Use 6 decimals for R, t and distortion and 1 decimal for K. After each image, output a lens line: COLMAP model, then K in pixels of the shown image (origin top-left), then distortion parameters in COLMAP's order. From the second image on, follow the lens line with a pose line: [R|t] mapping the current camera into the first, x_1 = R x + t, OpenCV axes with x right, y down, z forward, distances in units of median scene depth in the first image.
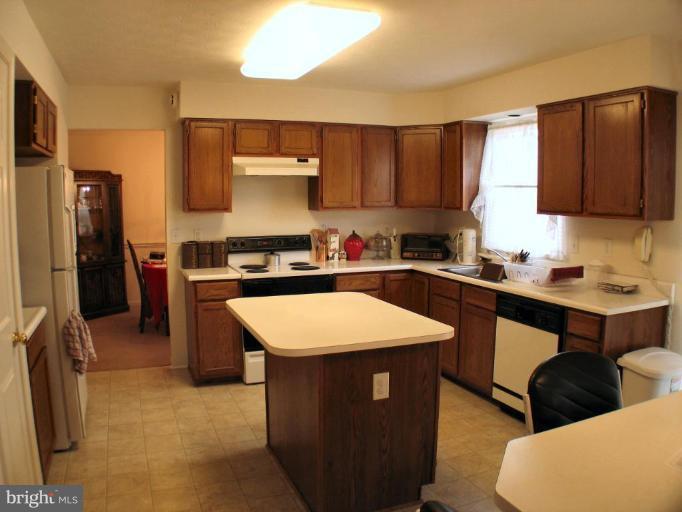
lens RADIAL K [[544.3, 0, 341.0], [0, 544.3, 256.0], [0, 0, 1]] dist [-0.237869, 0.001169]
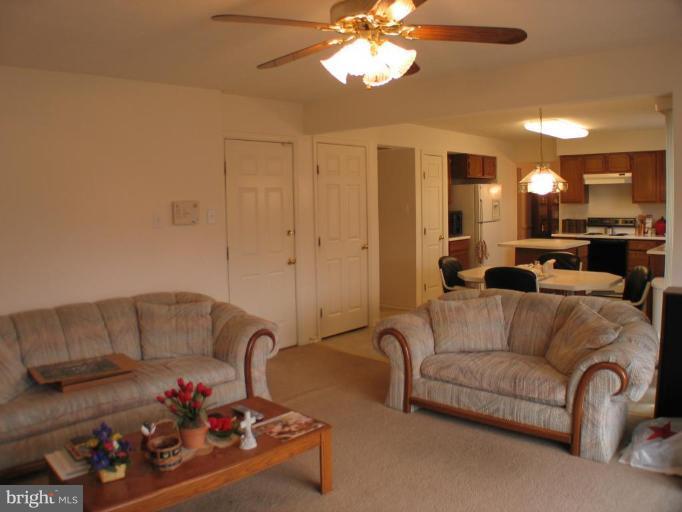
lens RADIAL K [[588.9, 0, 340.1], [0, 588.9, 266.1], [0, 0, 1]] dist [-0.196111, 0.007670]
pose [[0.435580, 0.079225, -0.896657, 1.163602], [-0.070988, 0.996040, 0.053521, 0.086348], [0.897347, 0.040339, 0.439479, -0.598851]]
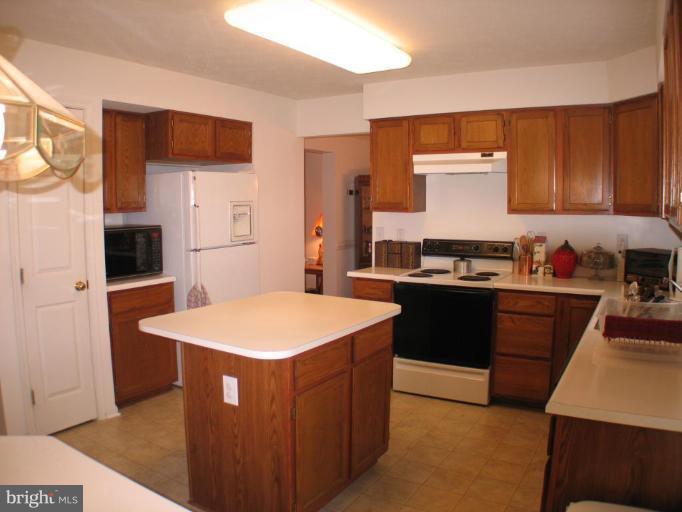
lens RADIAL K [[544.3, 0, 341.0], [0, 544.3, 256.0], [0, 0, 1]] dist [-0.237869, 0.001169]
pose [[0.579508, 0.073083, -0.811683, 0.491705], [-0.085373, 0.995935, 0.028720, -0.019425], [0.810482, 0.052653, 0.583392, 0.317390]]
